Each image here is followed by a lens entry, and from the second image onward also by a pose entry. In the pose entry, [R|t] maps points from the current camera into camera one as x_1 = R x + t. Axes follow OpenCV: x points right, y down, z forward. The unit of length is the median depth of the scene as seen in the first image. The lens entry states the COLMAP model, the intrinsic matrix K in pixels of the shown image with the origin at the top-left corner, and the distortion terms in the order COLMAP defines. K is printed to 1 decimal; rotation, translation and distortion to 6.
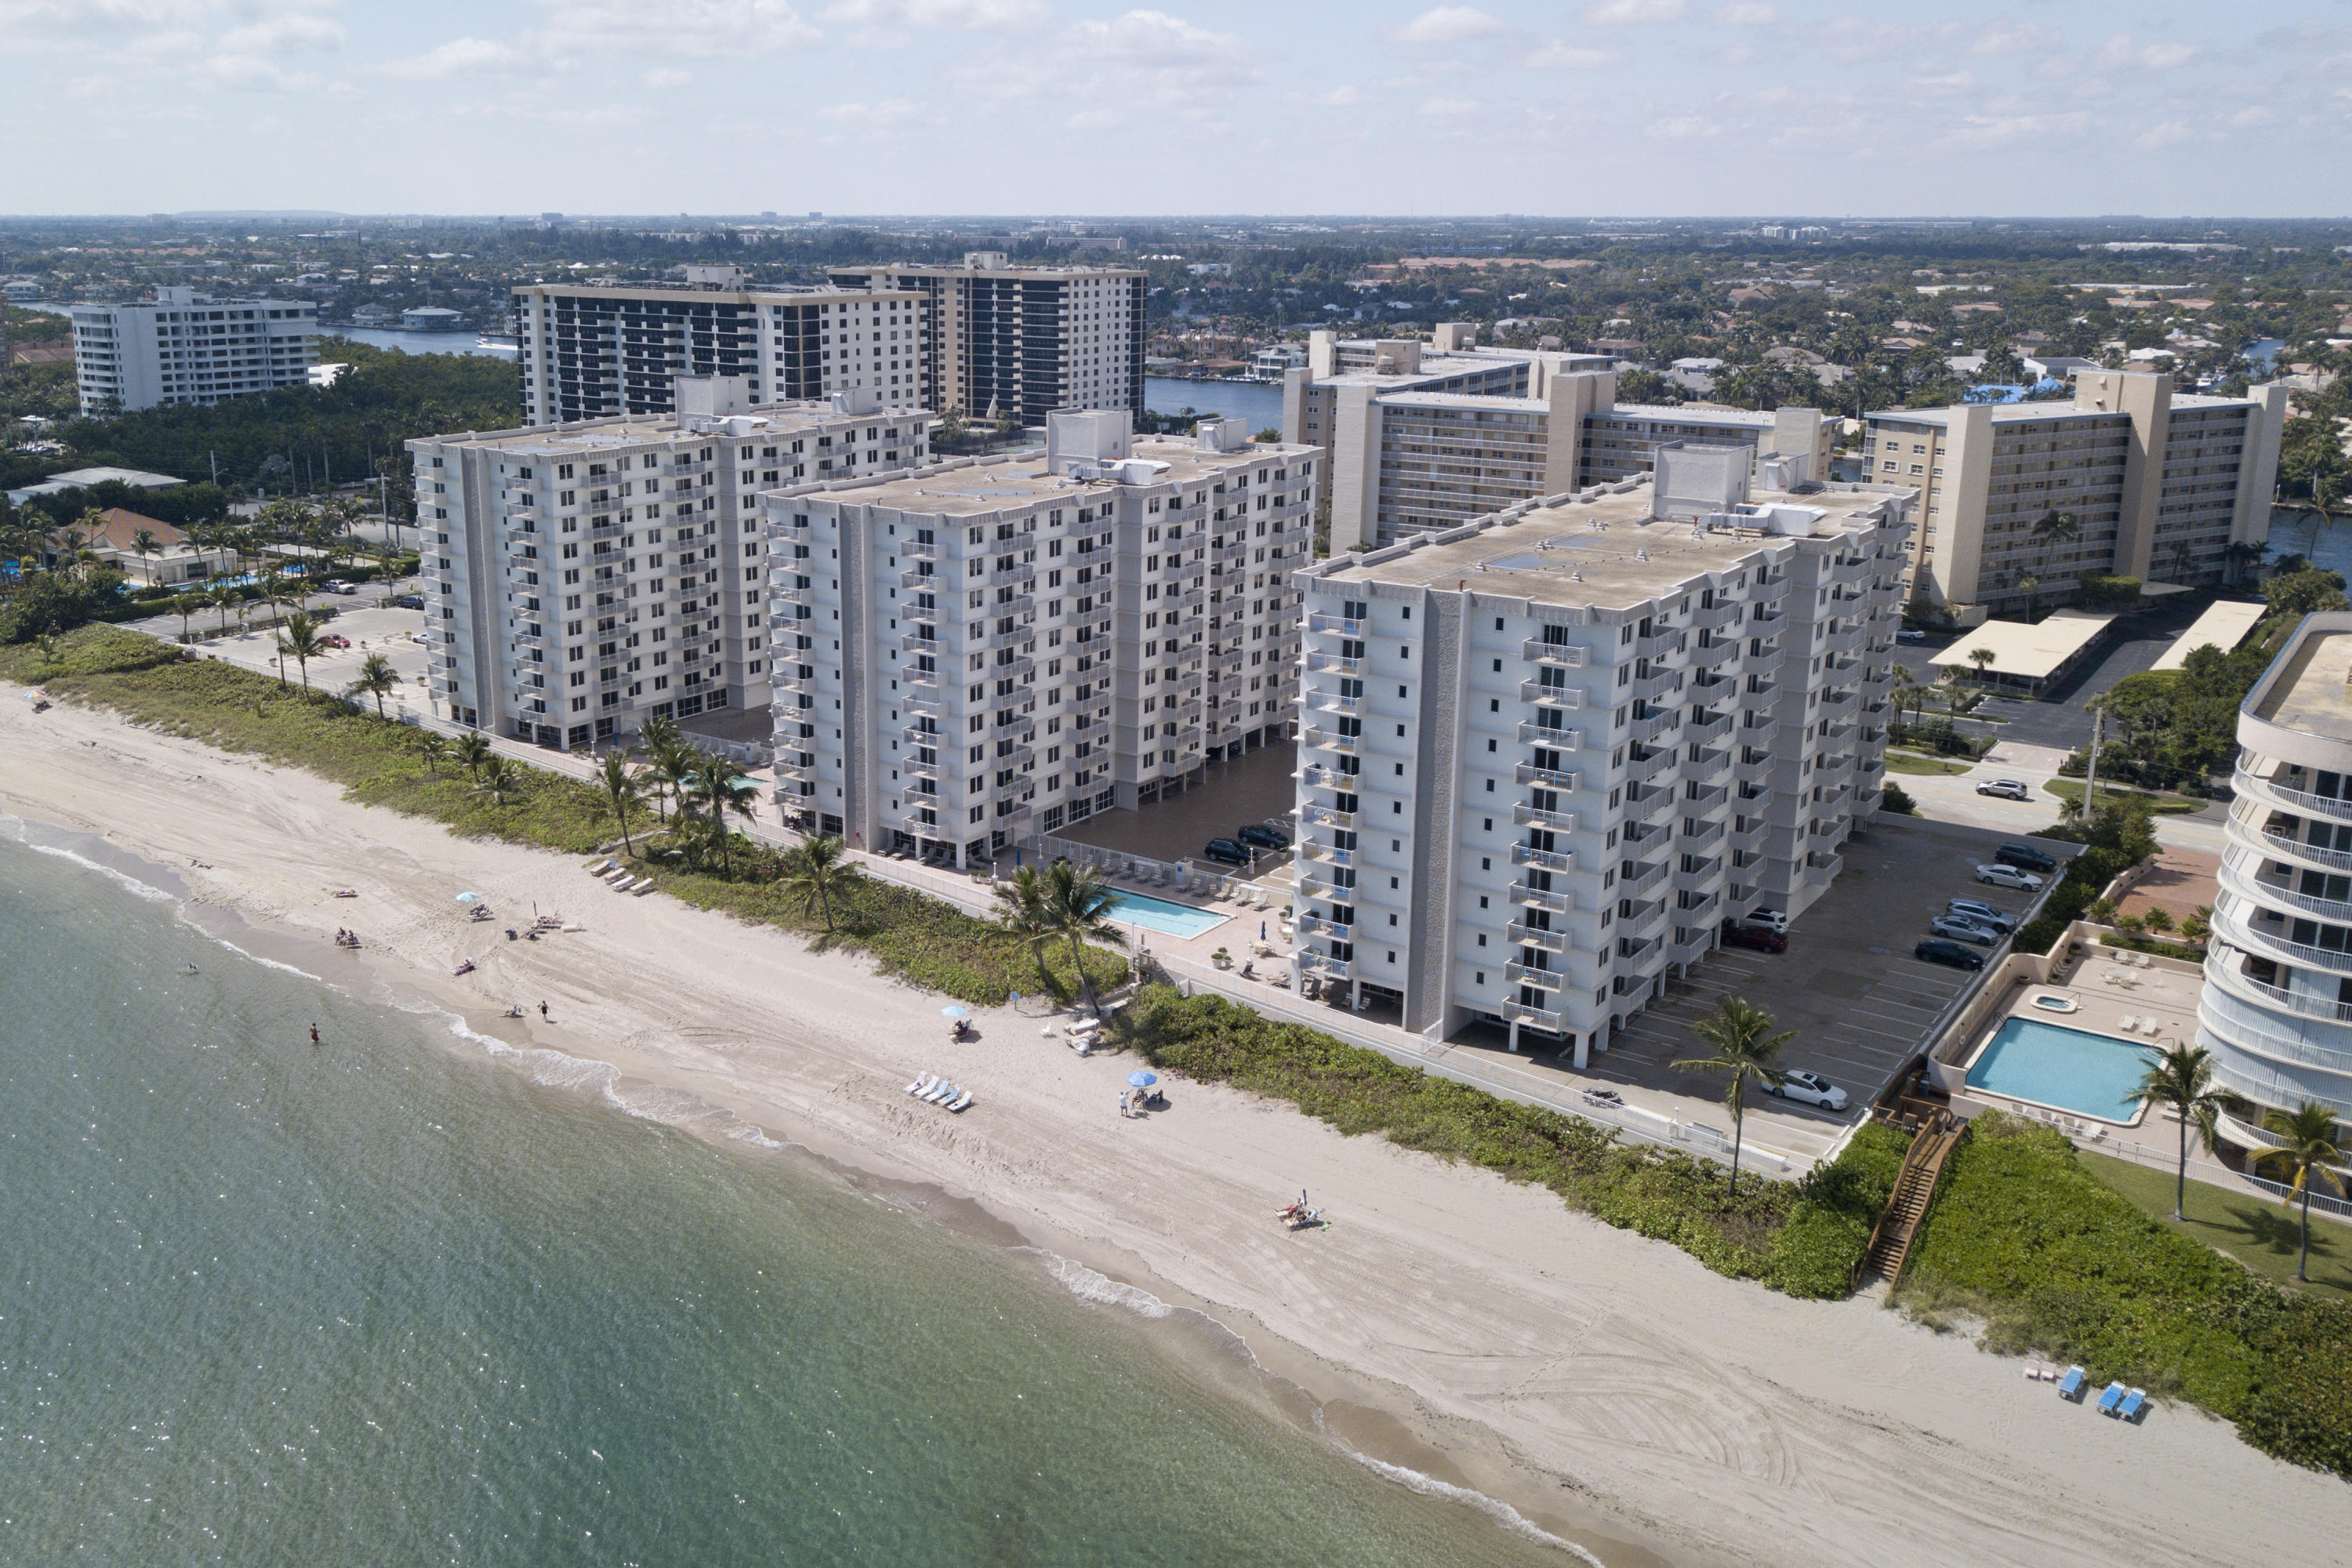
lens RADIAL K [[1997.7, 0, 1169.6], [0, 1997.7, 614.1], [0, 0, 1]] dist [0.047310, -0.105425]
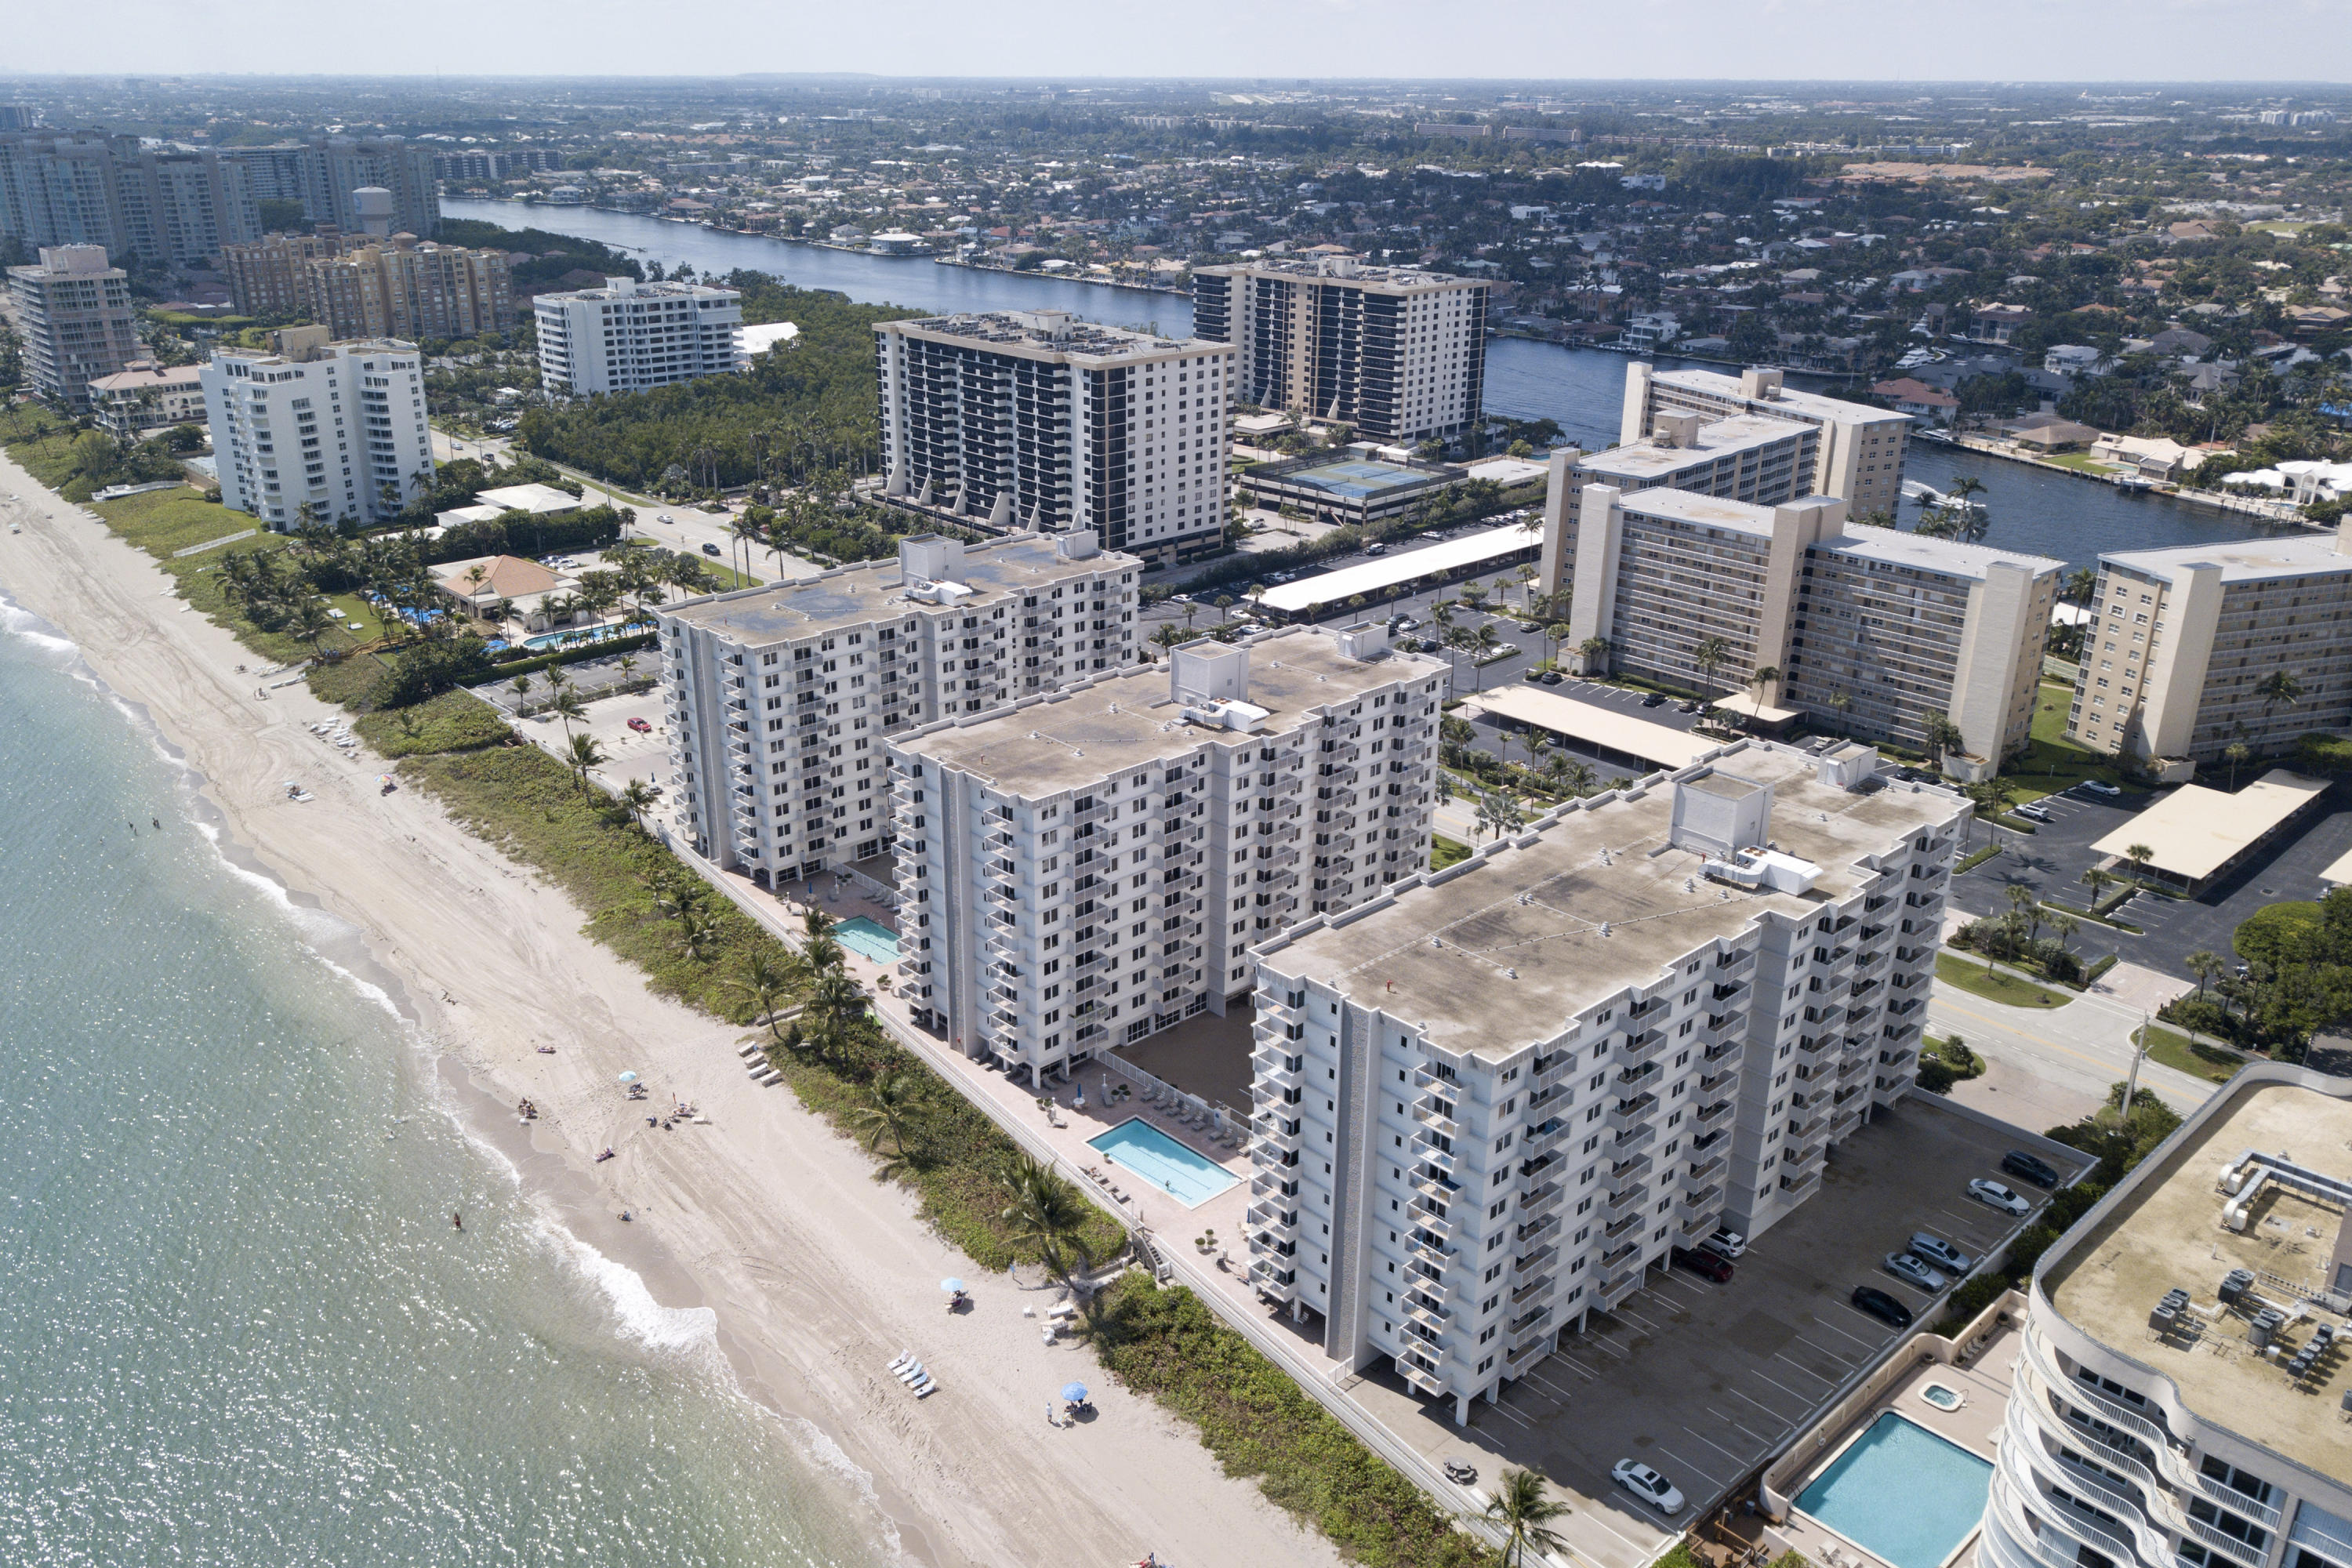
lens RADIAL K [[1833.6, 0, 1232.2], [0, 1833.6, 790.9], [0, 0, 1]] dist [0.002789, 0.009244]
pose [[0.983430, 0.078179, -0.163563, 0.076340], [-0.054072, 0.987662, 0.146969, -0.093436], [0.173035, -0.135689, 0.975524, 0.008622]]
